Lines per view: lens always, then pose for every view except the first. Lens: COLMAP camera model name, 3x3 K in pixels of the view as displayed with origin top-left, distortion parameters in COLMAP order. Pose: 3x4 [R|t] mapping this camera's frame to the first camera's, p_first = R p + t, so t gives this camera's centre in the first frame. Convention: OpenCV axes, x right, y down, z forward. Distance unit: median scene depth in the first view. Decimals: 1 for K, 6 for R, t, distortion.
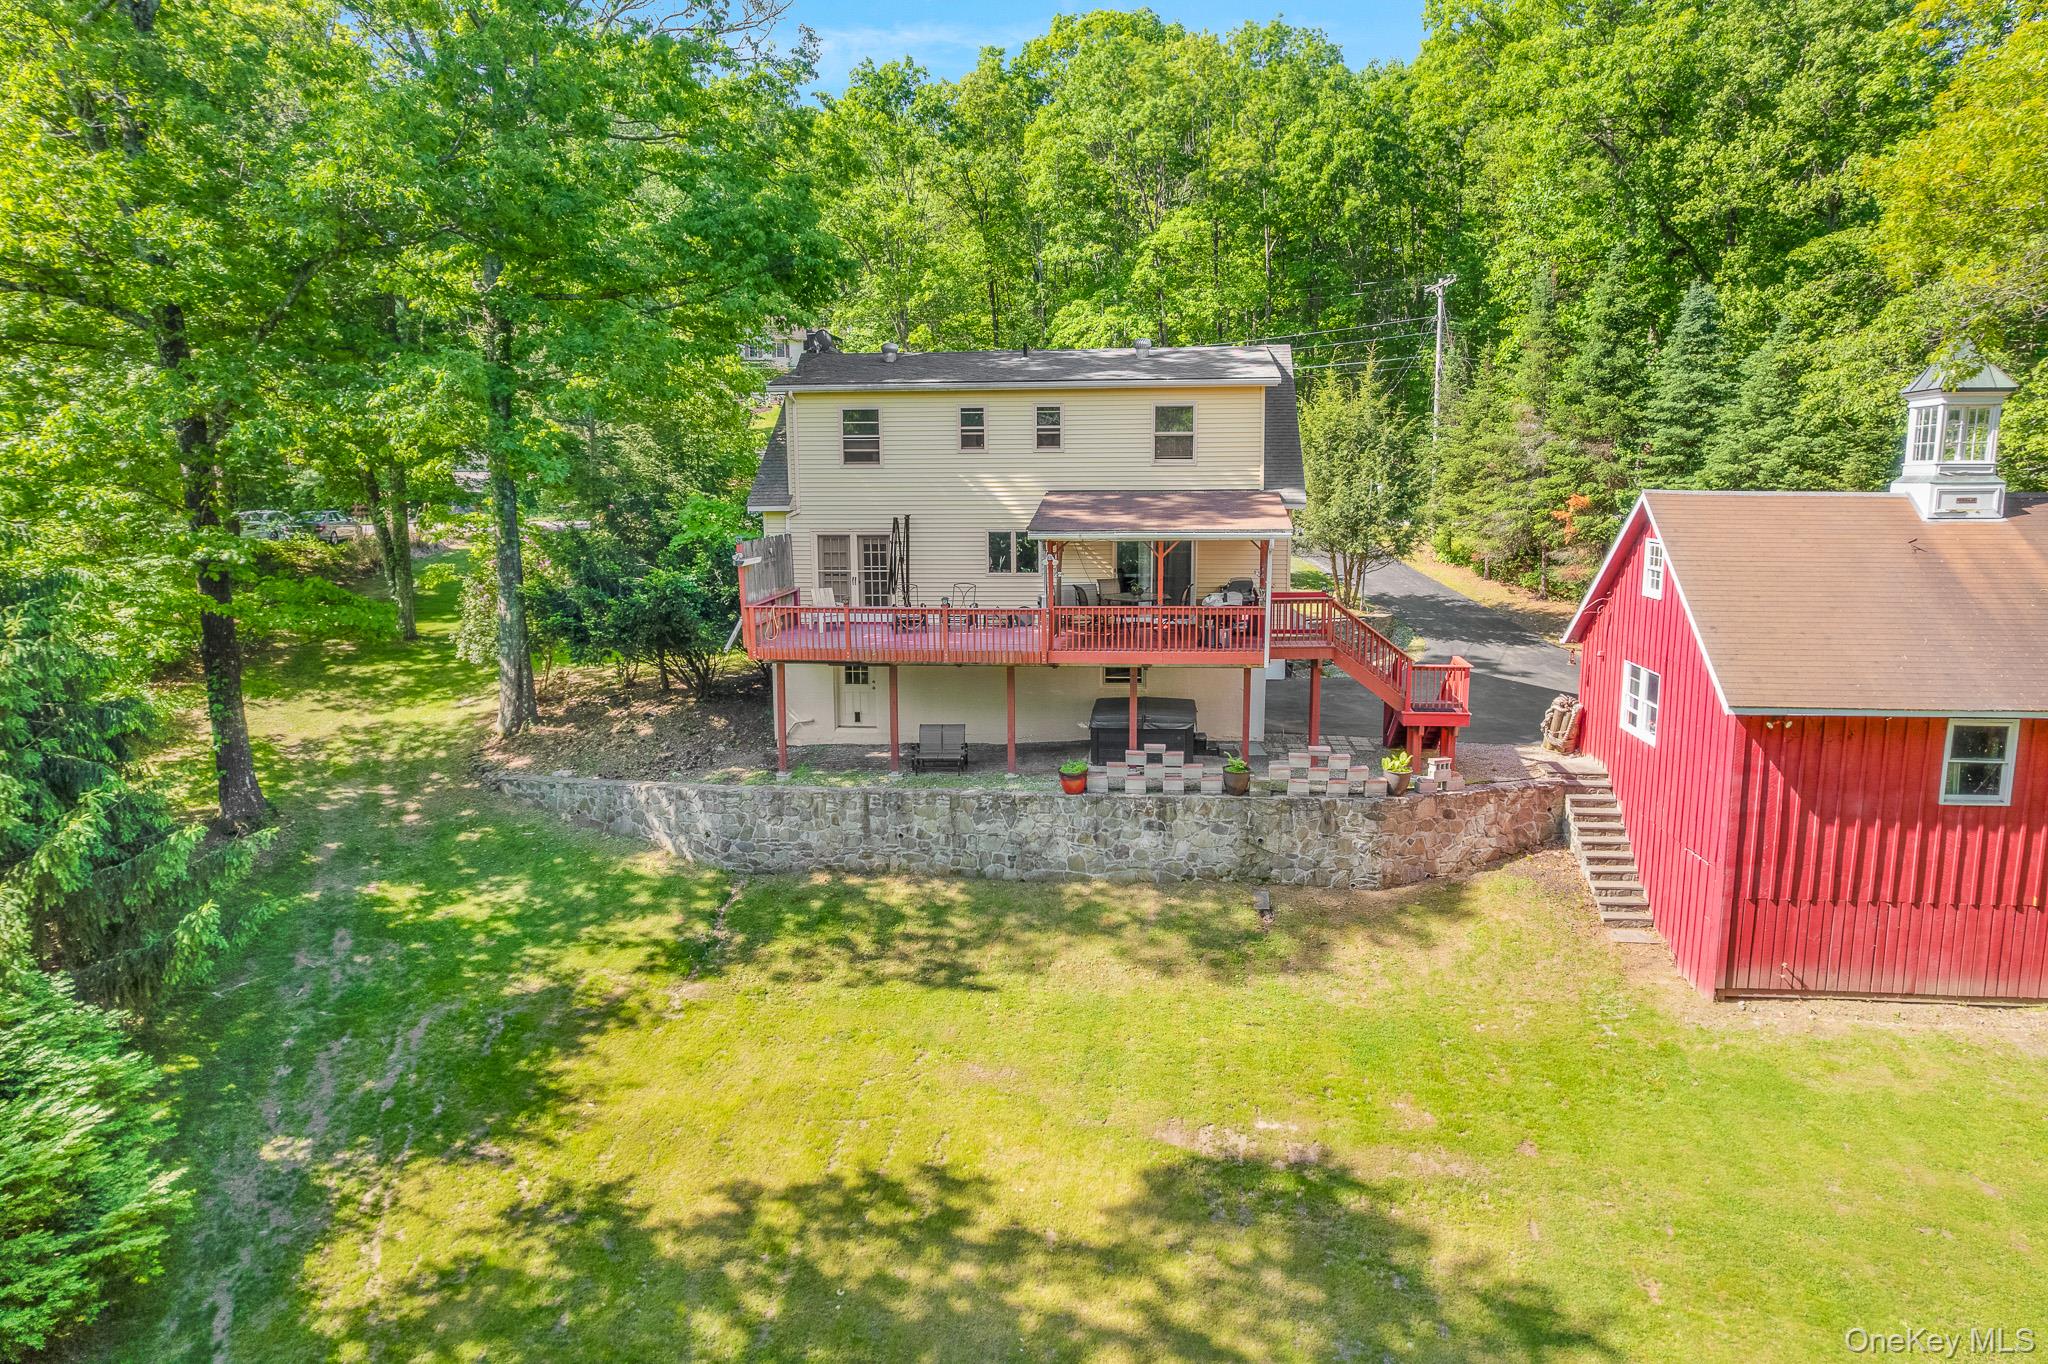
lens RADIAL K [[1320.6, 0, 1030.8], [0, 1320.6, 690.6], [0, 0, 1]] dist [-0.075481, 0.068432]
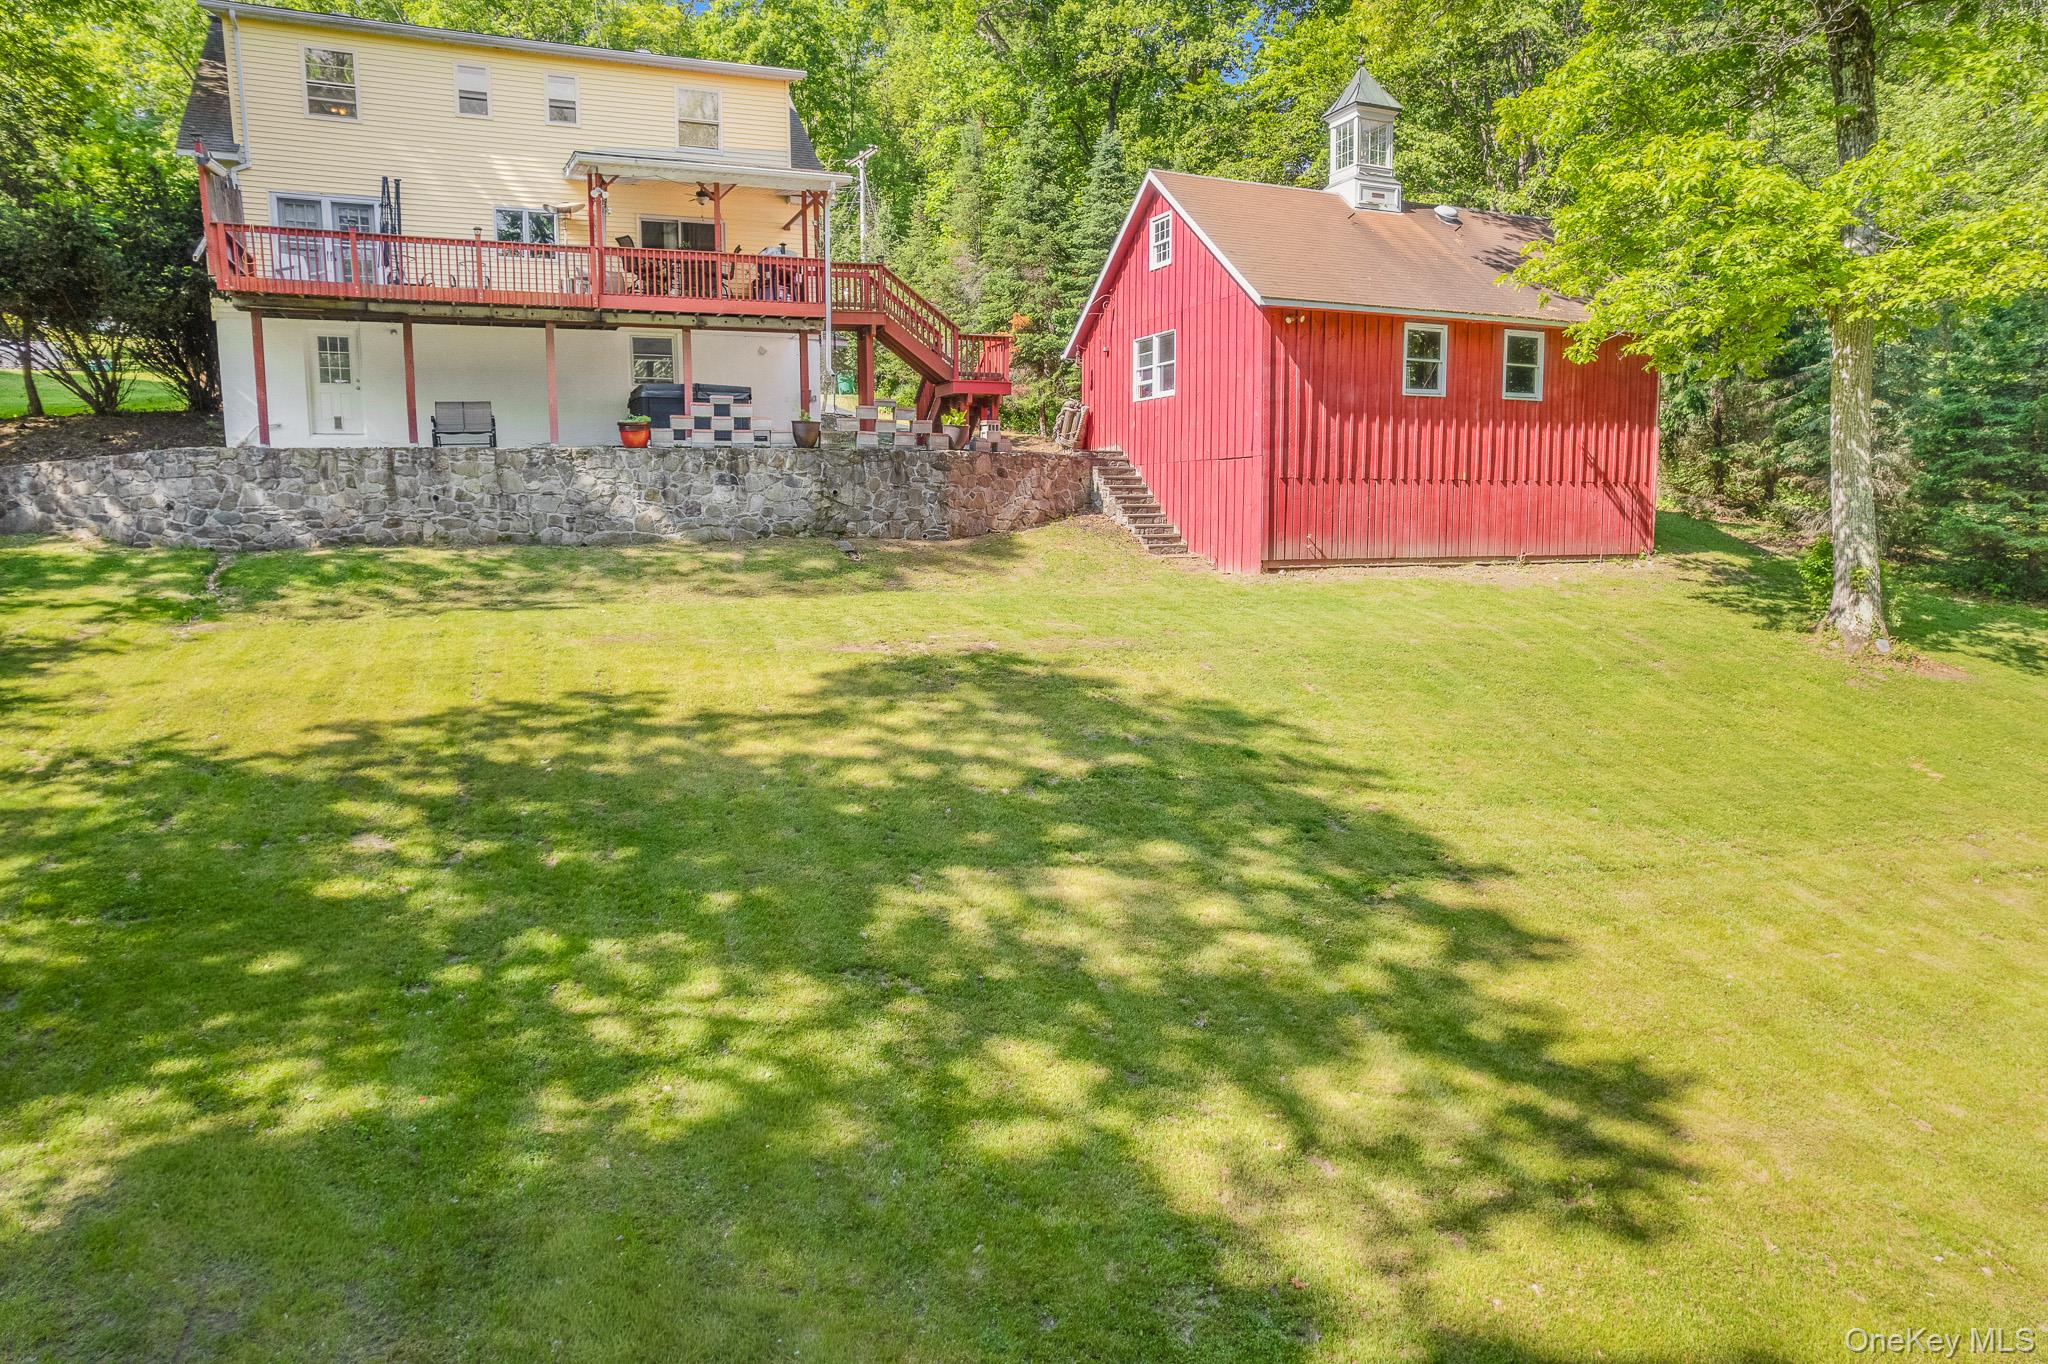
lens RADIAL K [[1316.8, 0, 1037.4], [0, 1316.8, 697.5], [0, 0, 1]] dist [-0.075199, 0.064707]
pose [[0.879807, -0.063201, 0.471110, -0.165906], [0.075844, 0.997089, -0.007877, 0.285824], [-0.469241, 0.042661, 0.882039, 0.063015]]
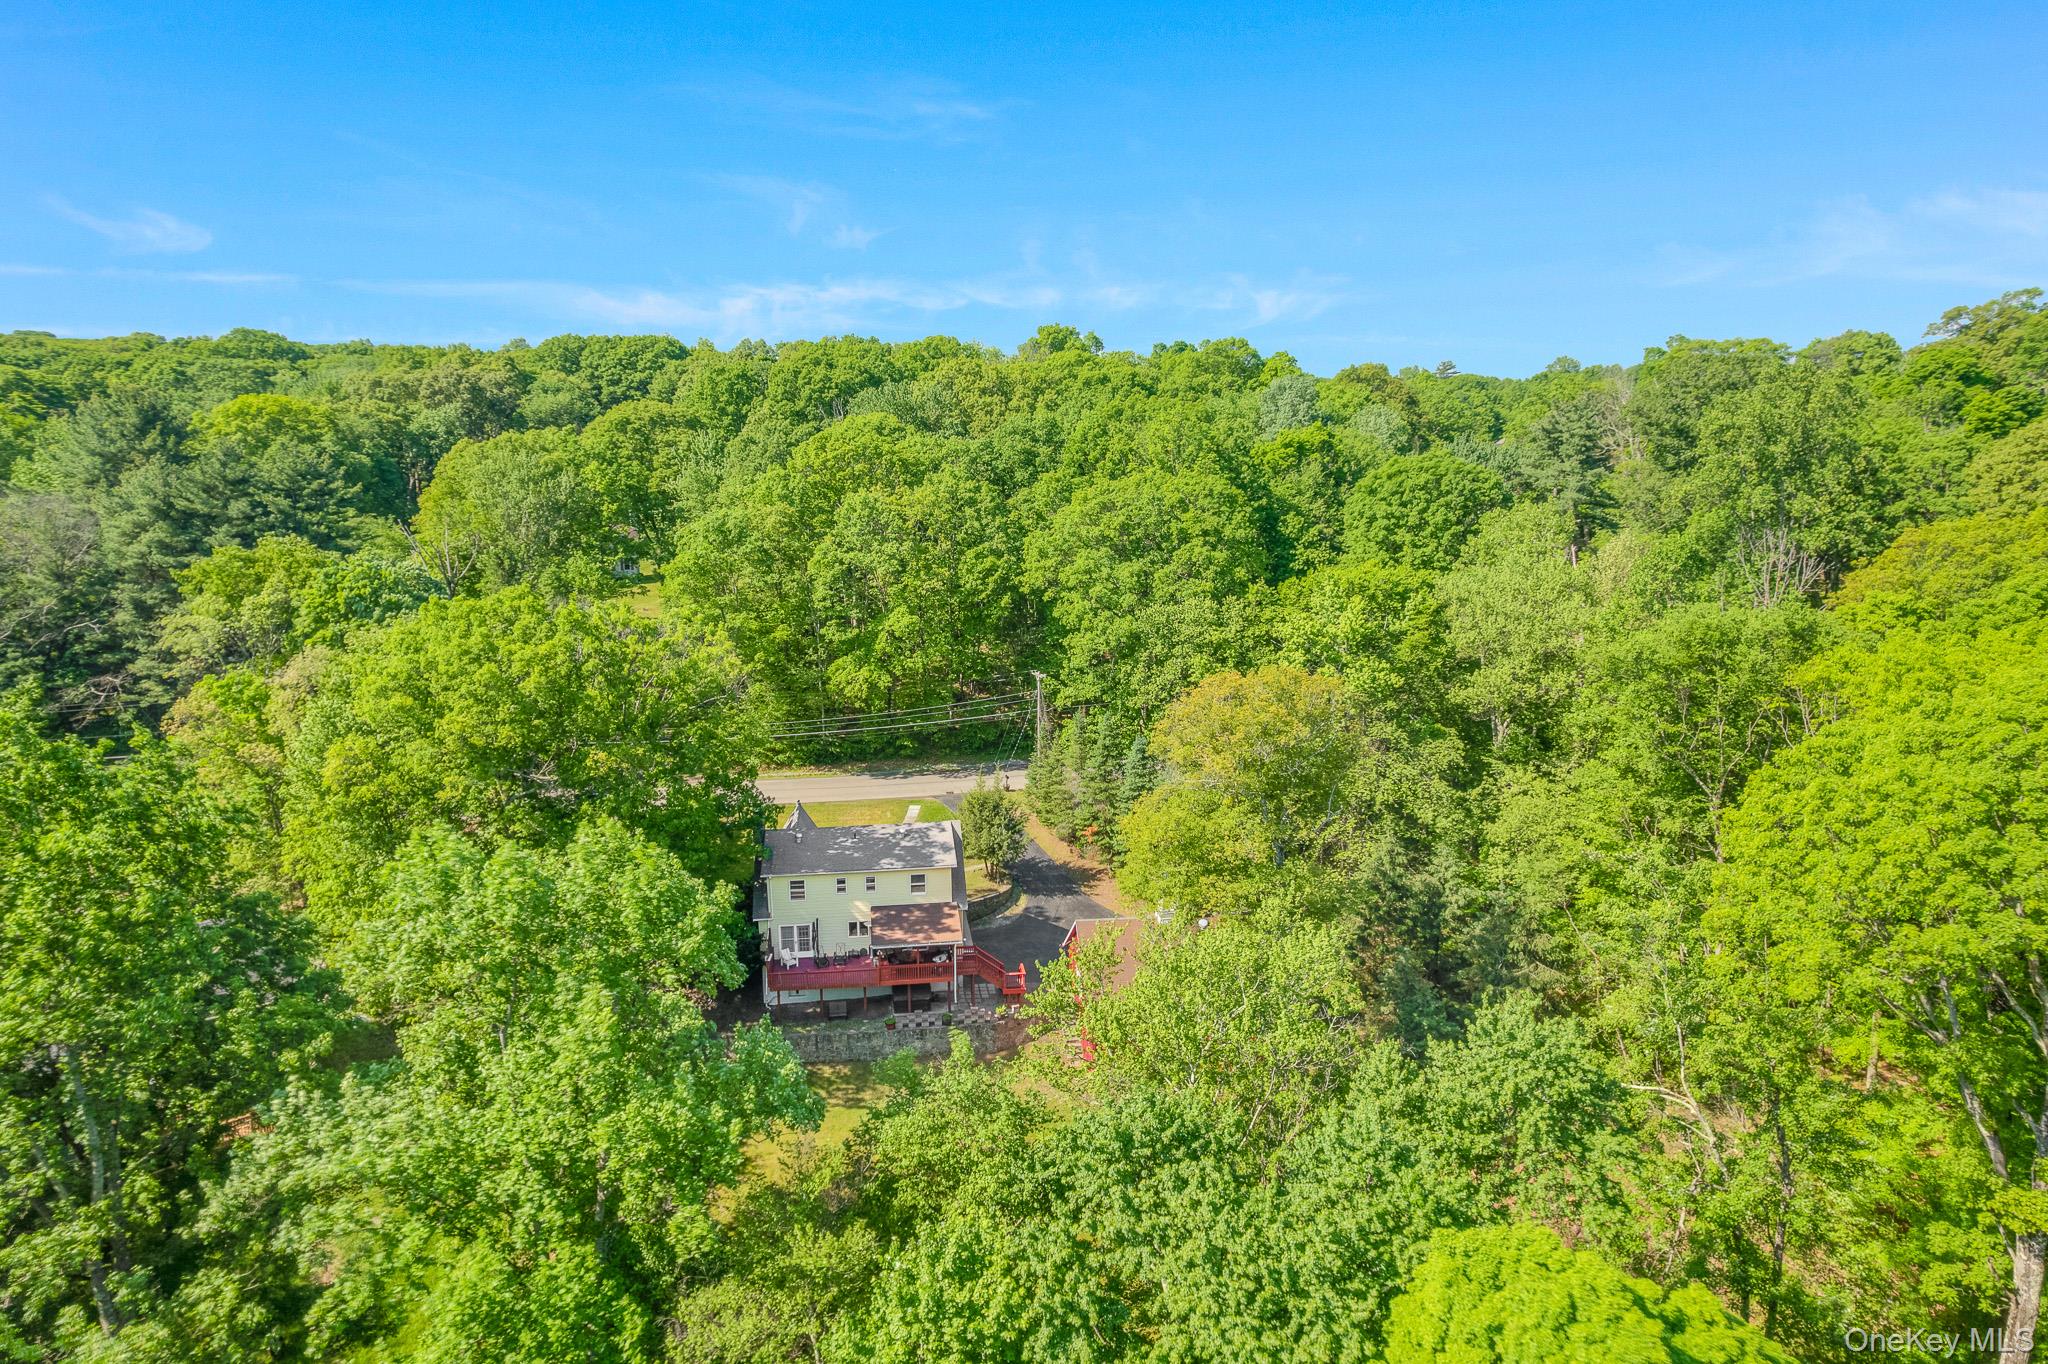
lens RADIAL K [[1316.8, 0, 1037.4], [0, 1316.8, 697.5], [0, 0, 1]] dist [-0.075199, 0.064707]
pose [[0.971503, -0.054035, 0.230784, -0.278339], [0.037904, 0.996555, 0.073772, -0.844259], [-0.233975, -0.062922, 0.970204, -1.788116]]
